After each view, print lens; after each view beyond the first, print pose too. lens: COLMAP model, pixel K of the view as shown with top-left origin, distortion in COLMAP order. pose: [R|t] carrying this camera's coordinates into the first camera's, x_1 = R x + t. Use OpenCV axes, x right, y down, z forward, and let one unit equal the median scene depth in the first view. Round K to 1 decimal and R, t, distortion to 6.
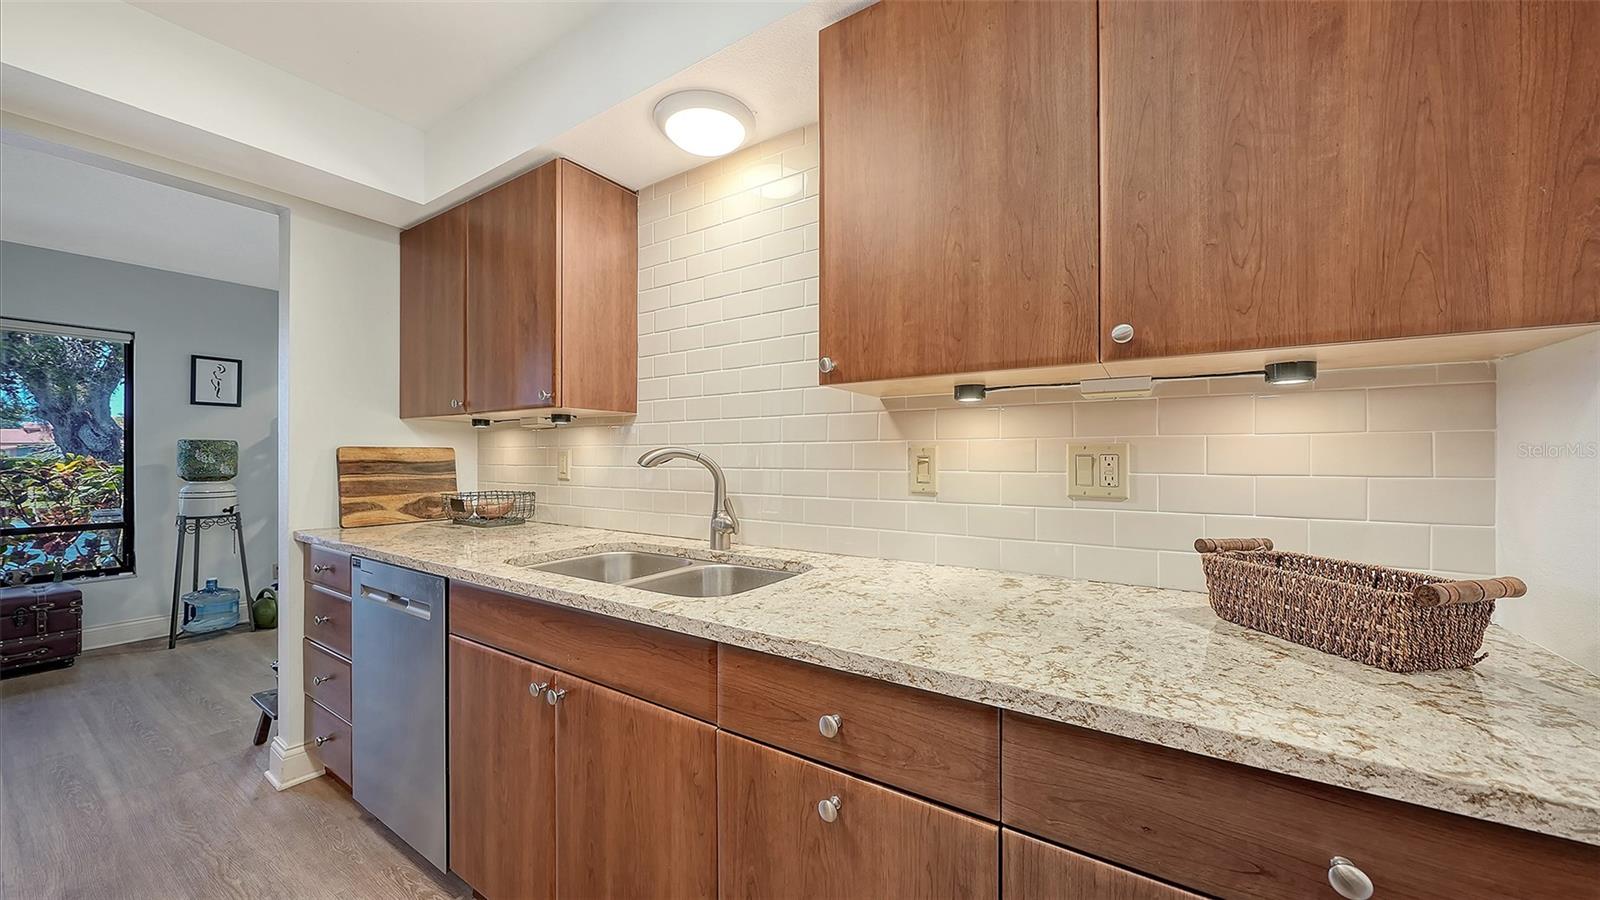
lens RADIAL K [[555.7, 0, 805.7], [0, 555.7, 460.9], [0, 0, 1]] dist [-0.004078, -0.000961]
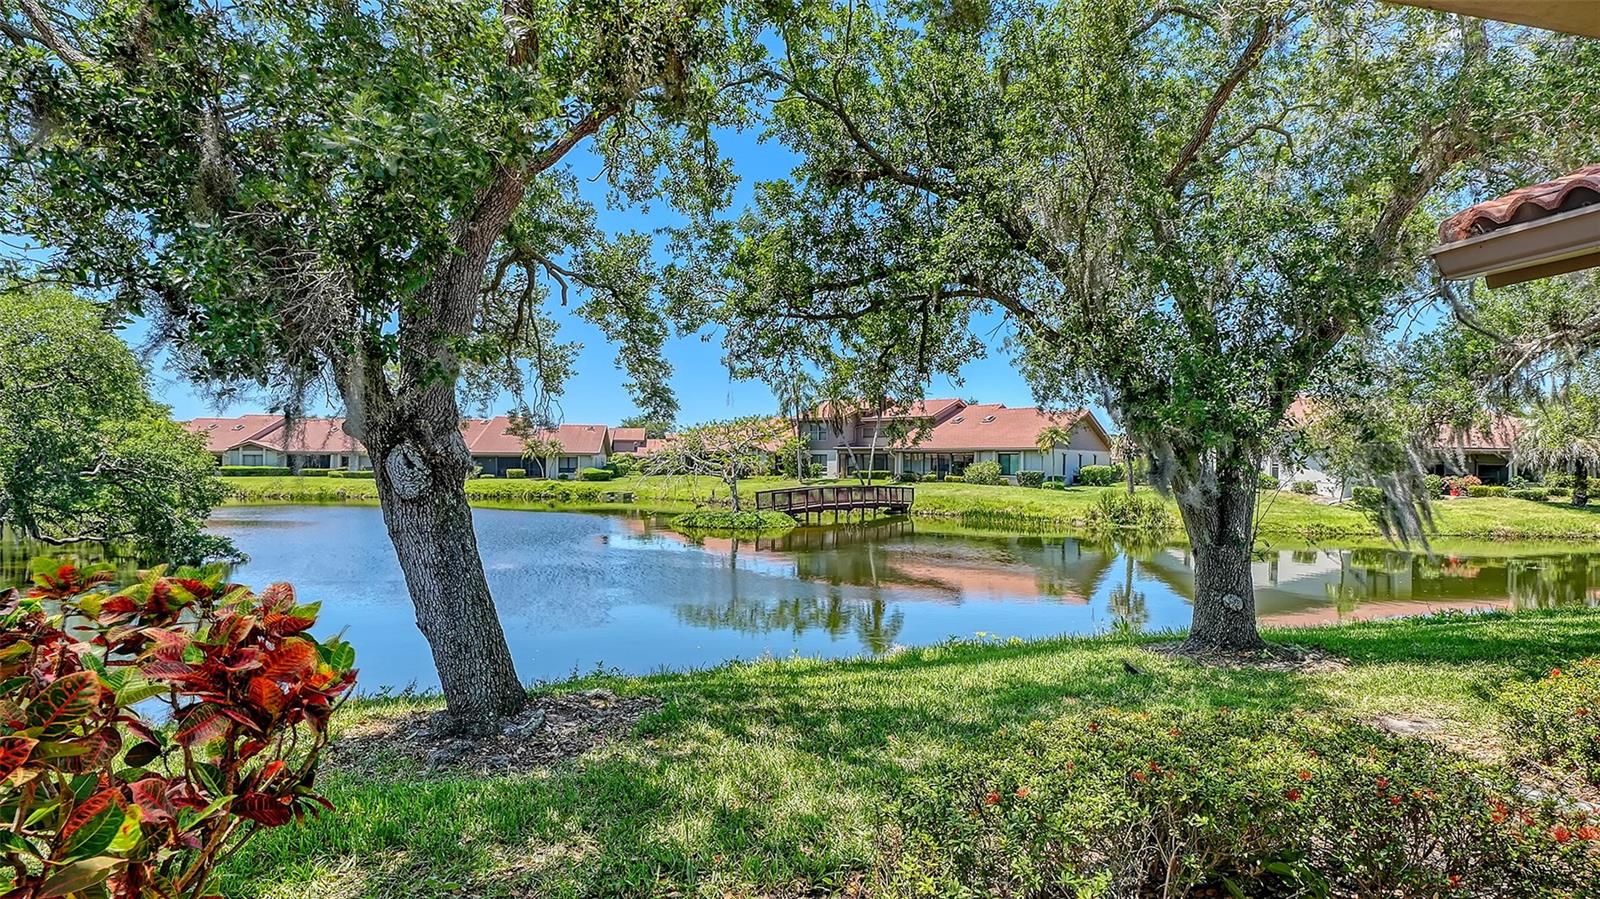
lens RADIAL K [[767.5, 0, 800.6], [0, 767.5, 472.8], [0, 0, 1]] dist [0.002400, -0.000873]
pose [[0.698975, 0.014155, -0.715006, -1.521718], [-0.011656, 0.999897, 0.008400, -0.143322], [0.715052, 0.002463, 0.699067, 2.151216]]
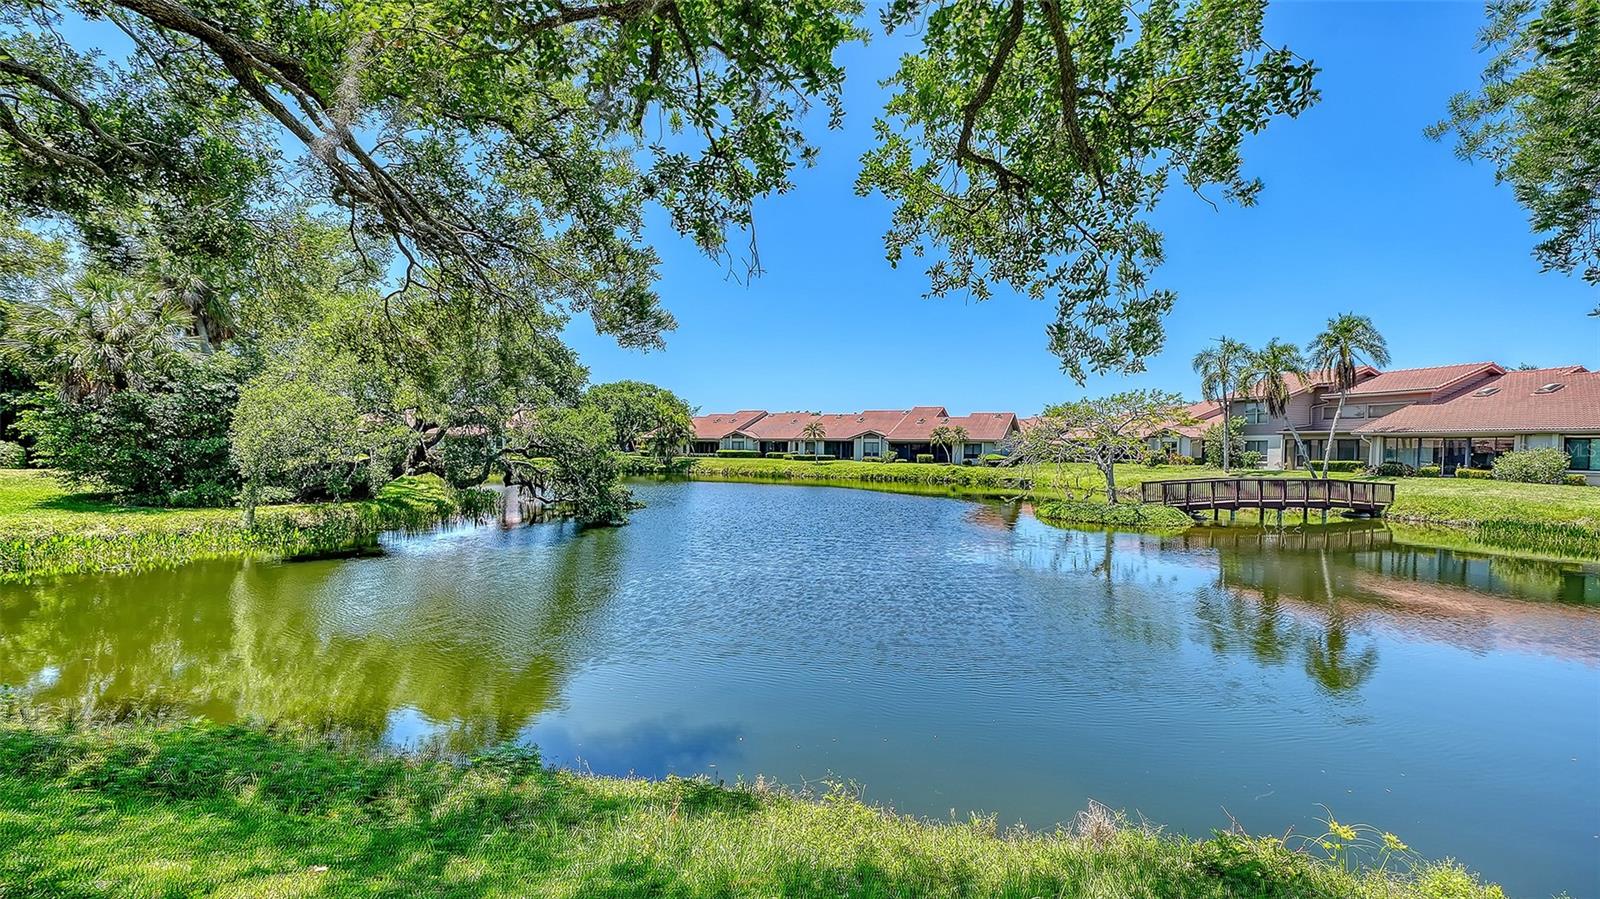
lens RADIAL K [[716.8, 0, 806.6], [0, 716.8, 464.1], [0, 0, 1]] dist [0.004343, 0.004412]
pose [[0.202088, 0.026223, -0.979016, -2.725335], [-0.022920, 0.999494, 0.022040, -0.027155], [0.979099, 0.017985, 0.202587, 4.798815]]
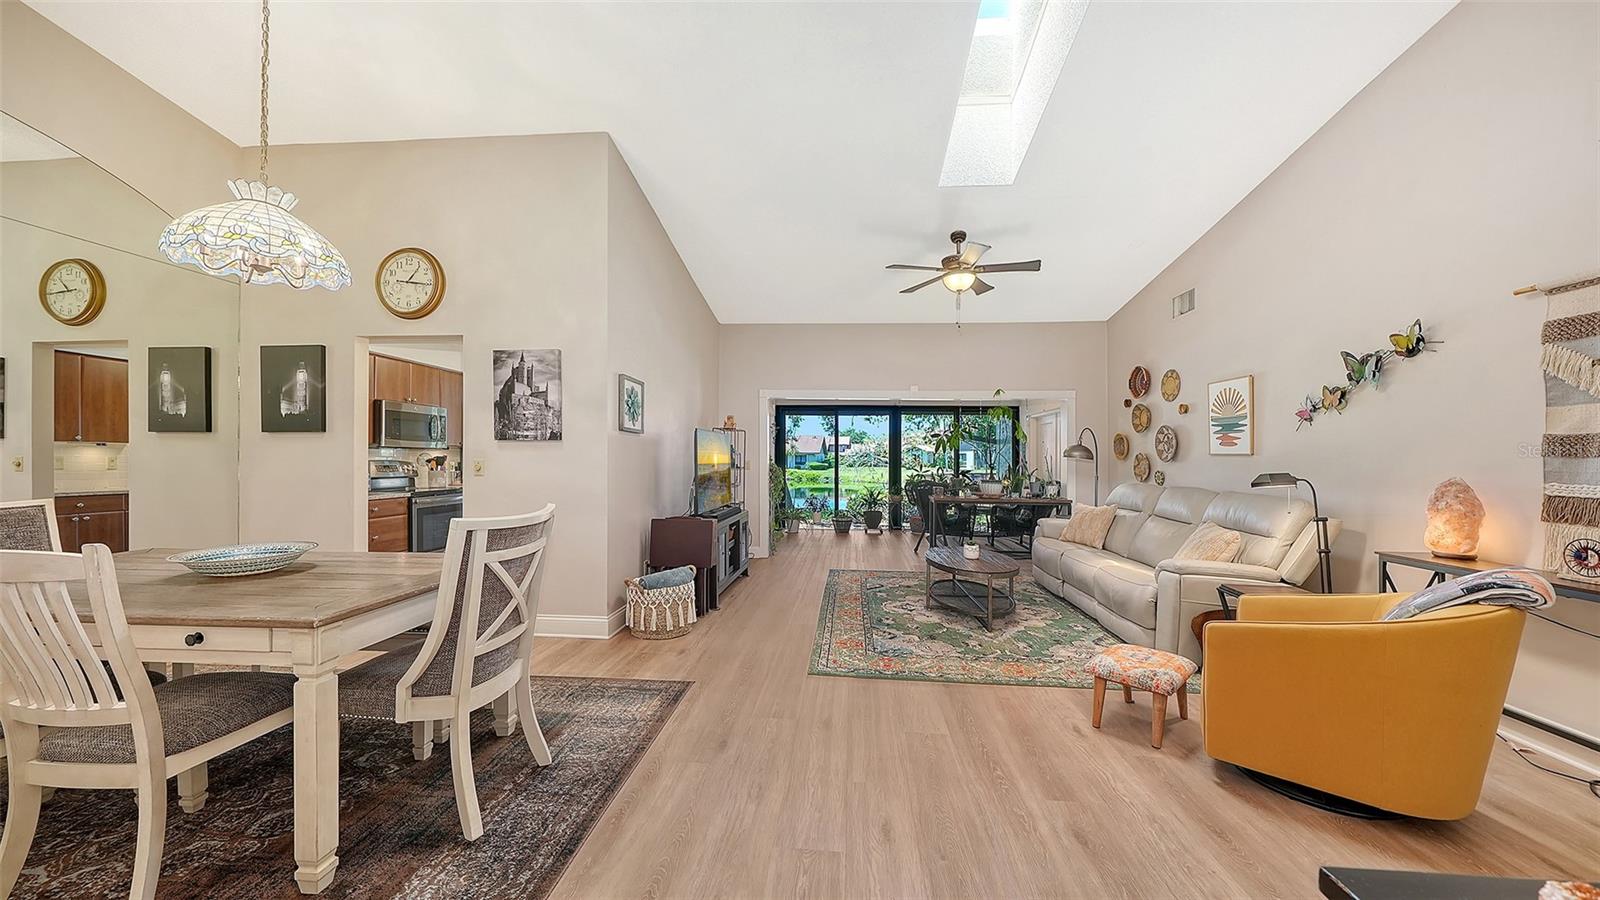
lens RADIAL K [[555.7, 0, 800.4], [0, 555.7, 456.2], [0, 0, 1]] dist [-0.004078, -0.000961]
pose [[0.461622, 0.000169, -0.887077, 2.242719], [-0.016034, 0.999838, -0.008154, -0.022926], [0.886932, 0.017987, 0.461550, 0.149267]]
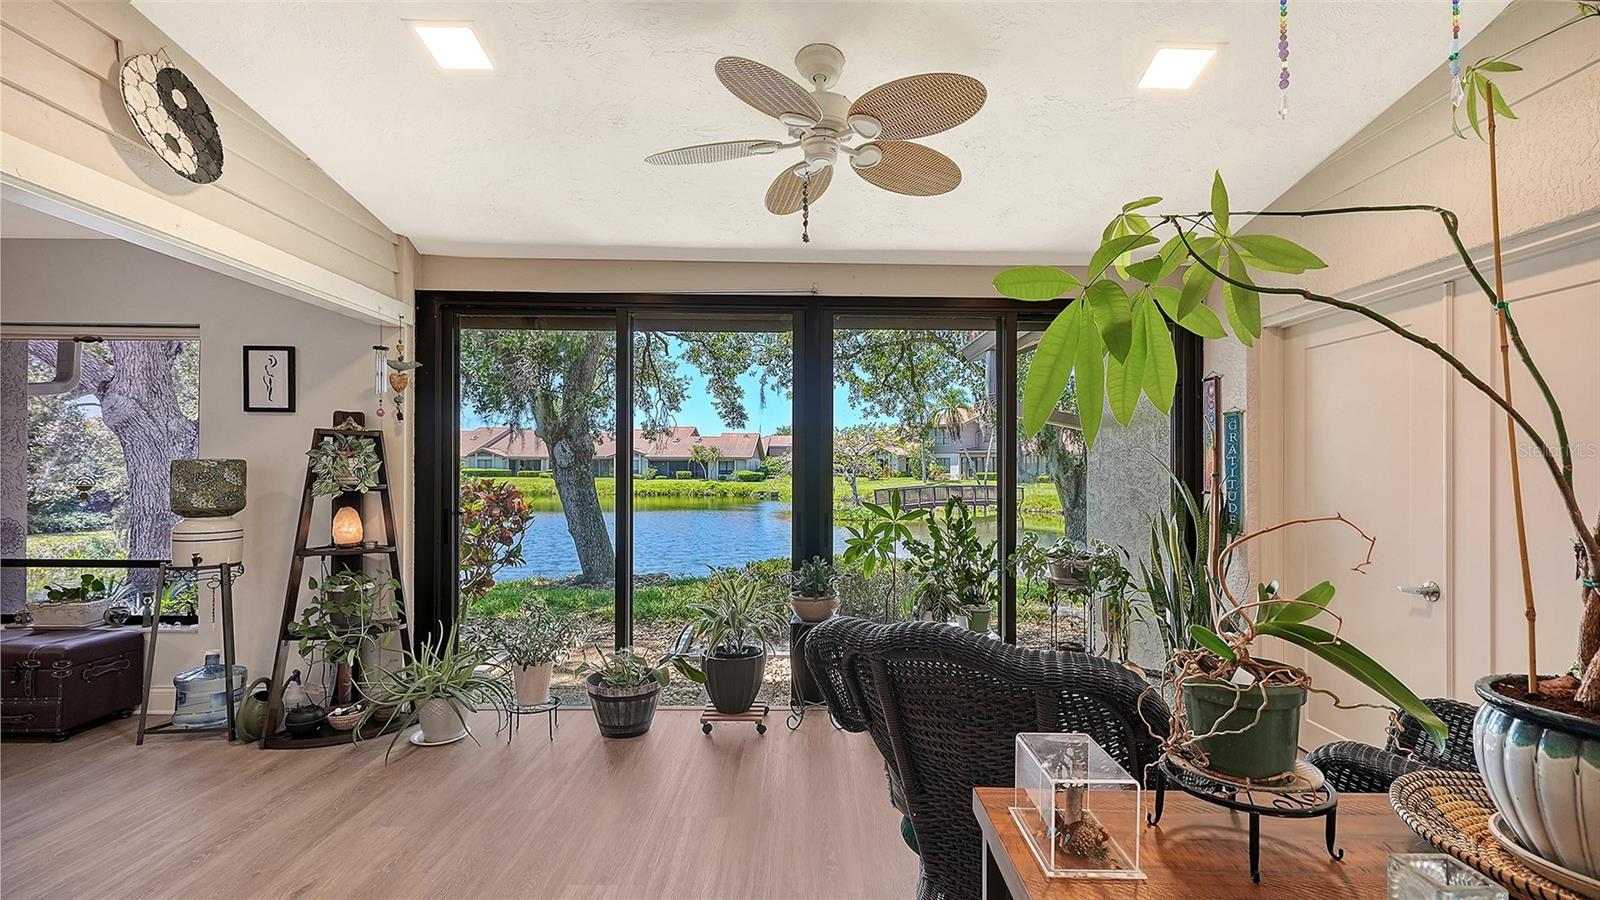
lens RADIAL K [[716.8, 0, 799.2], [0, 716.8, 458.6], [0, 0, 1]] dist [0.004343, 0.004412]
pose [[0.538538, -0.005439, -0.842584, 0.203812], [-0.012346, 0.999821, -0.014344, -0.055285], [0.842511, 0.018127, 0.538374, 1.824687]]
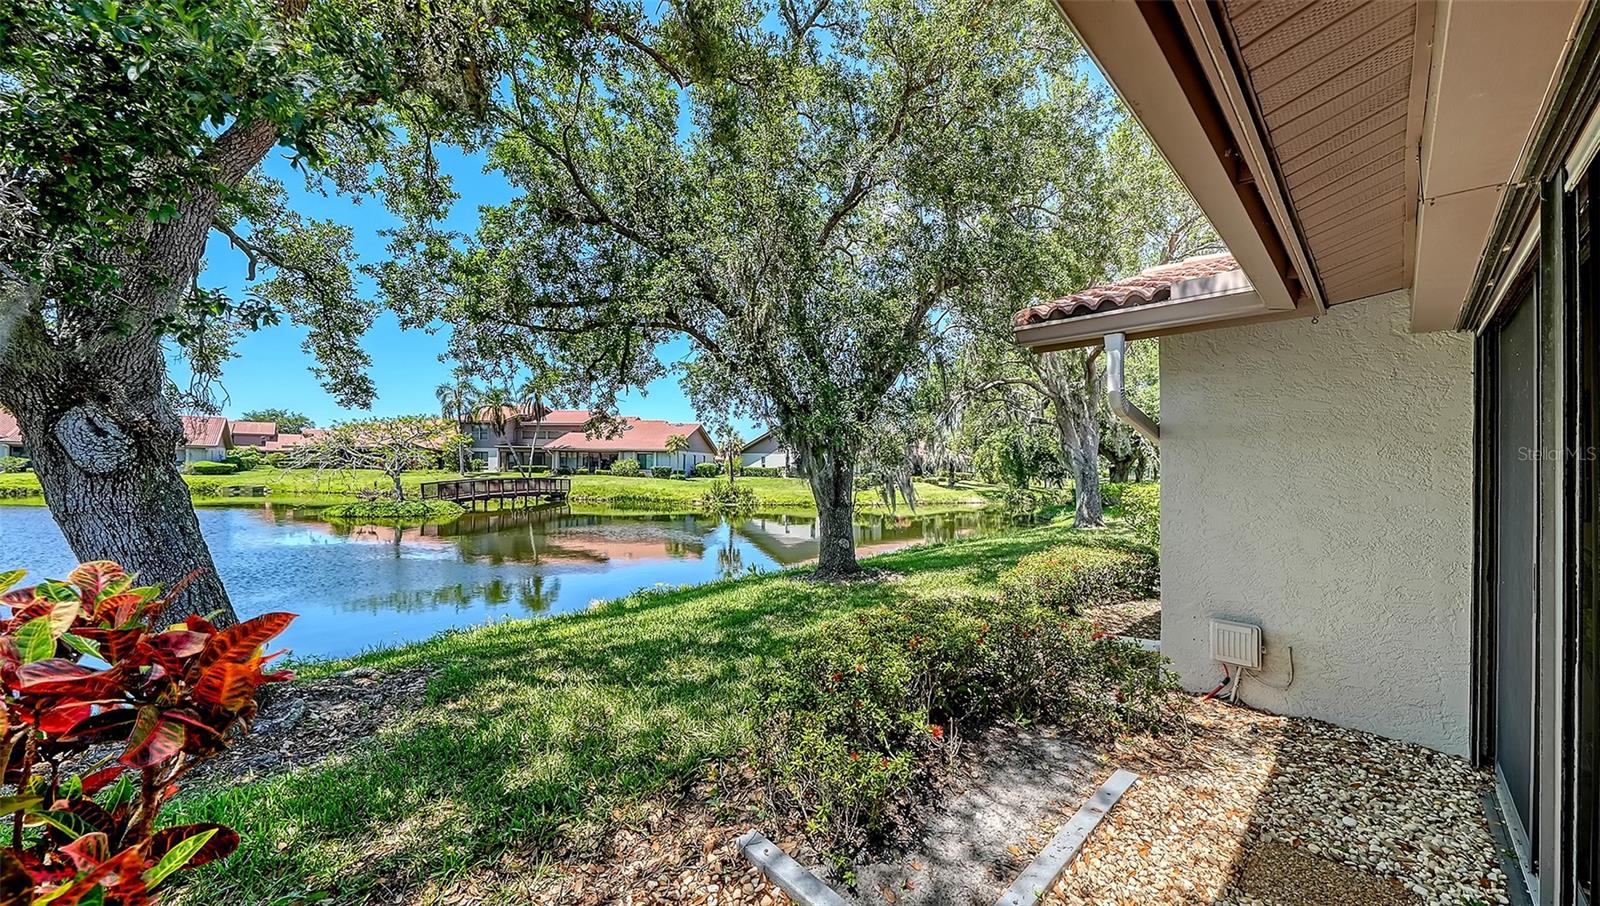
lens RADIAL K [[567.3, 0, 808.6], [0, 567.3, 466.1], [0, 0, 1]] dist [-0.003519, -0.000385]
pose [[0.972099, 0.016529, -0.233988, -1.896561], [-0.018287, 0.999818, -0.005347, -0.084073], [0.233857, 0.009477, 0.972225, 2.005312]]
